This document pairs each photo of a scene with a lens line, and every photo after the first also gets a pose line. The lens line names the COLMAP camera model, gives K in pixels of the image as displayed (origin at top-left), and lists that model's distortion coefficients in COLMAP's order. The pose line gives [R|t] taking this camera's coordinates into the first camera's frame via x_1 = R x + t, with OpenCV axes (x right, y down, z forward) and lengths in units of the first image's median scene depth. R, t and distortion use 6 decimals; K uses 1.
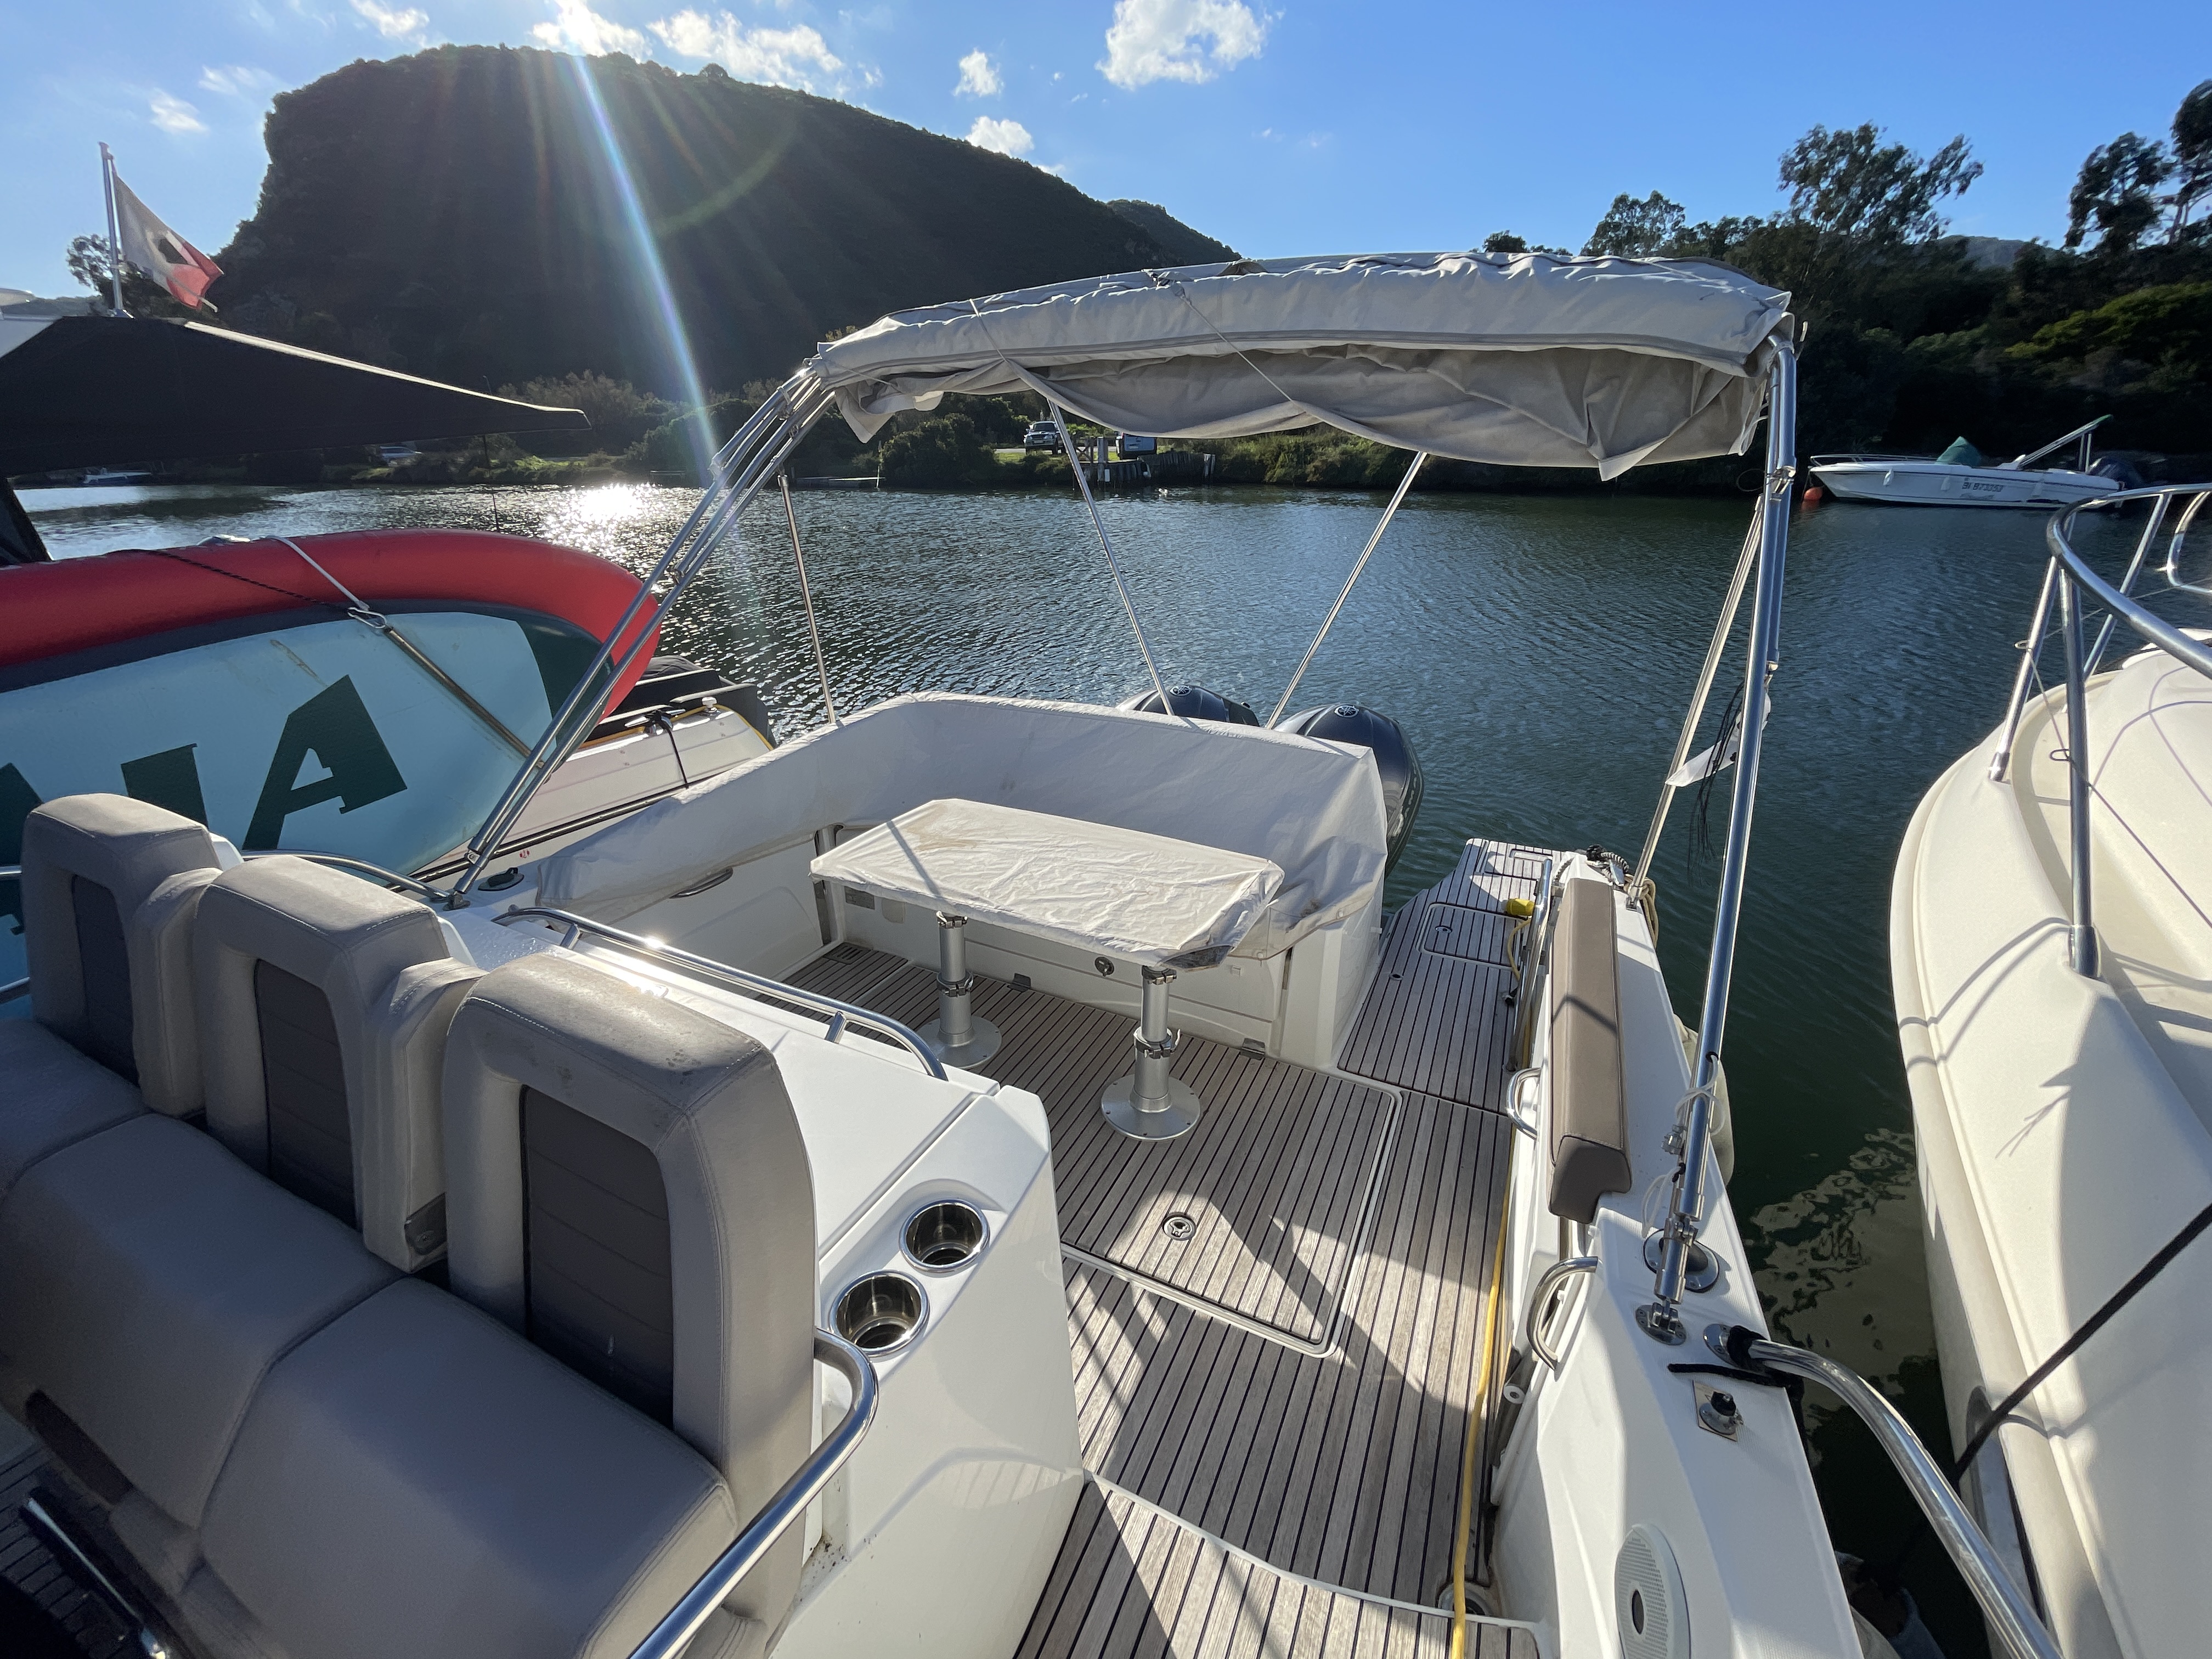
lens RADIAL K [[942.2, 0, 1106.0], [0, 942.2, 829.5], [0, 0, 1]] dist [-0.001169, -0.000081]
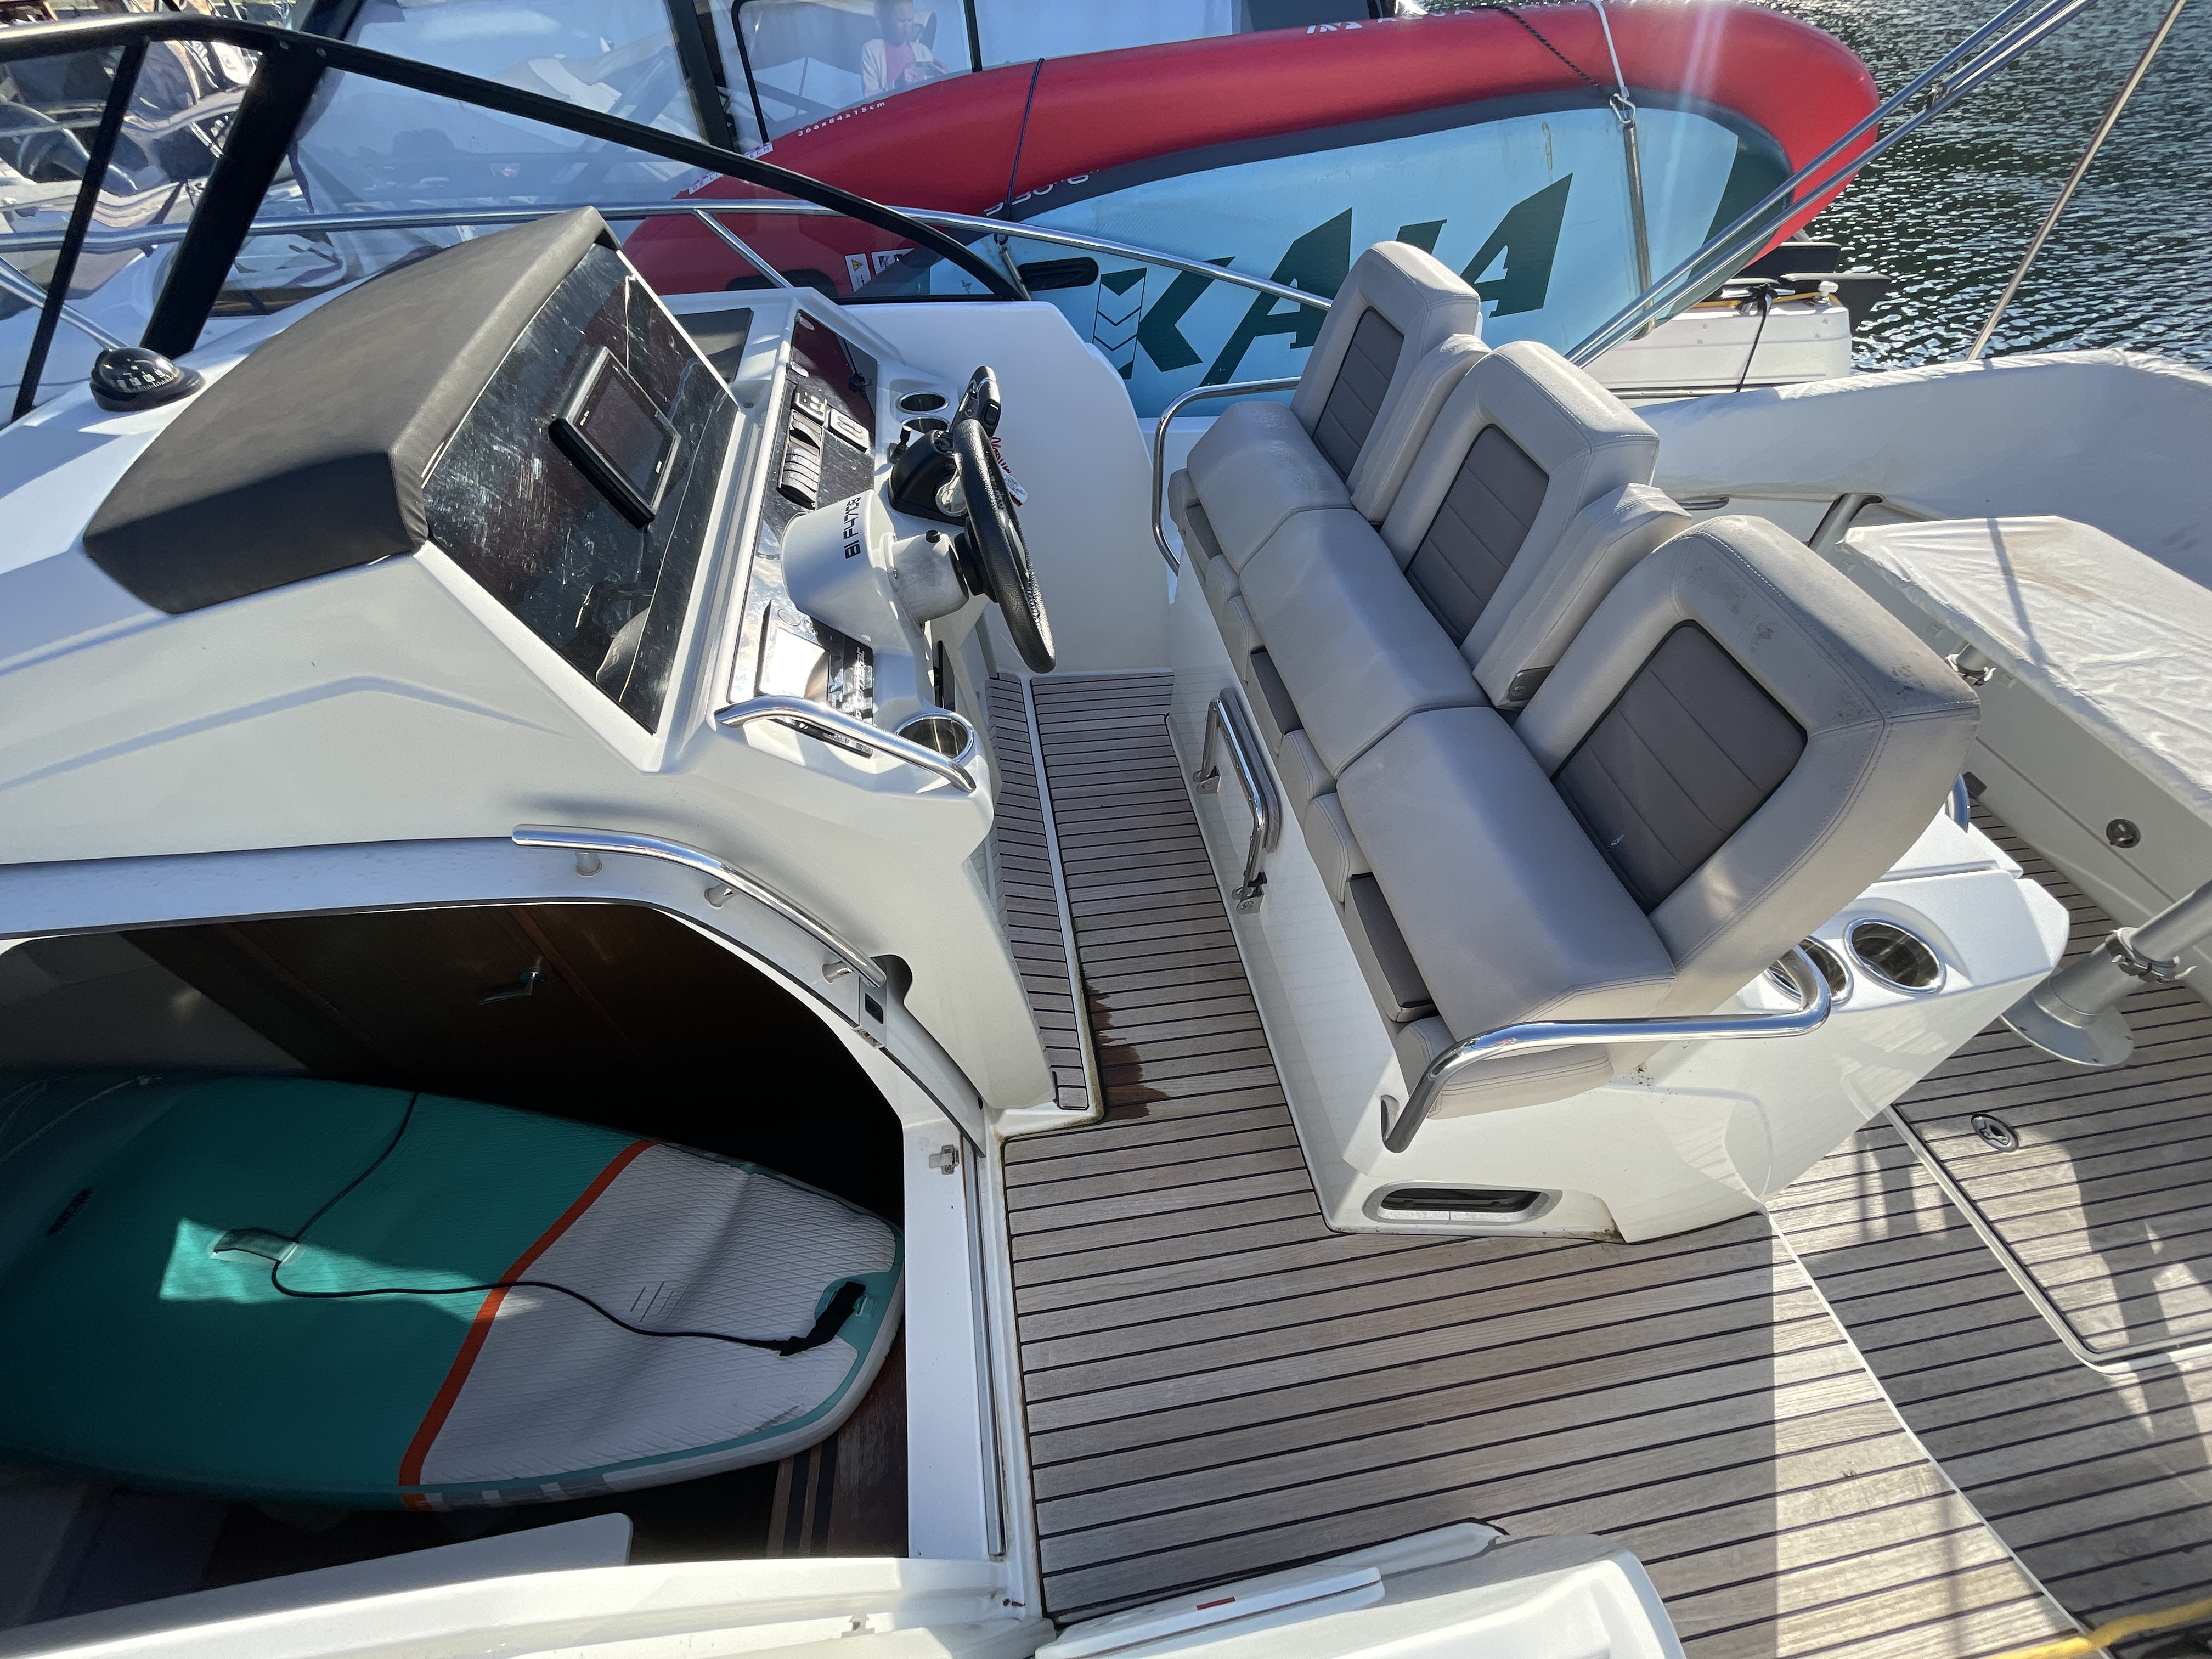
lens RADIAL K [[887.5, 0, 1089.7], [0, 887.5, 833.2], [0, 0, 1]] dist [0.000817, -0.000369]
pose [[0.538296, 0.614373, -0.576874, -0.057241], [-0.307914, 0.780562, 0.543978, 0.027301], [0.784491, -0.115194, 0.609347, -0.077323]]
